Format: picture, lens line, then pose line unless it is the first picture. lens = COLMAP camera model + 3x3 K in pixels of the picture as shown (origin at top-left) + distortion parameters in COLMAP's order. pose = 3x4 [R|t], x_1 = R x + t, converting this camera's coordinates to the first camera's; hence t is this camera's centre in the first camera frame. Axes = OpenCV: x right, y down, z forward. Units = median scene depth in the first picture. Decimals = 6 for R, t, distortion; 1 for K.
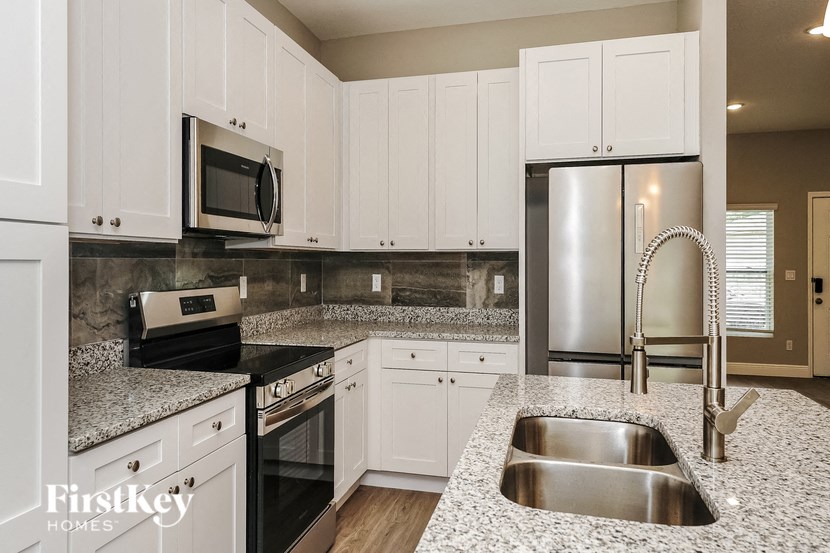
lens RADIAL K [[553.1, 0, 415.0], [0, 553.1, 265.1], [0, 0, 1]] dist [0.000611, 0.000412]
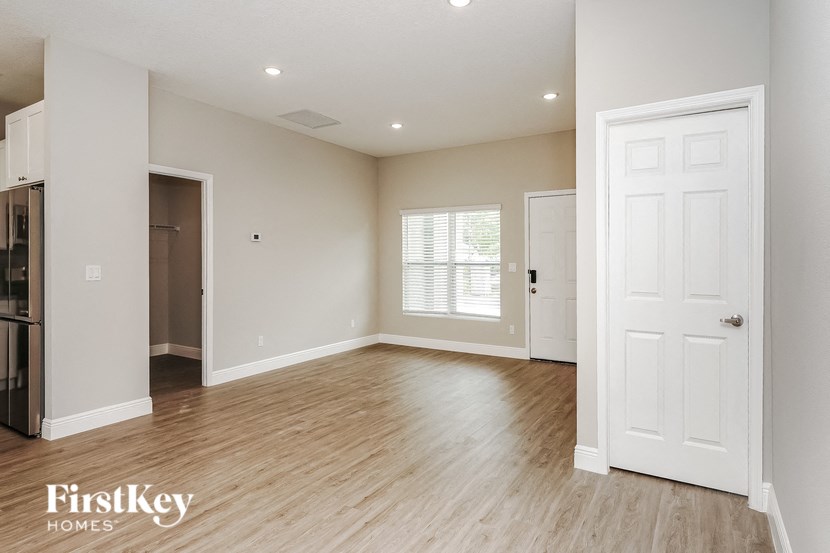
lens RADIAL K [[463.3, 0, 414.2], [0, 463.3, 262.4], [0, 0, 1]] dist [-0.031916, 0.001601]
pose [[0.955744, -0.002269, -0.294192, 0.776622], [0.002007, 0.999997, -0.001192, 0.009438], [0.294194, 0.000549, 0.955745, 0.045544]]
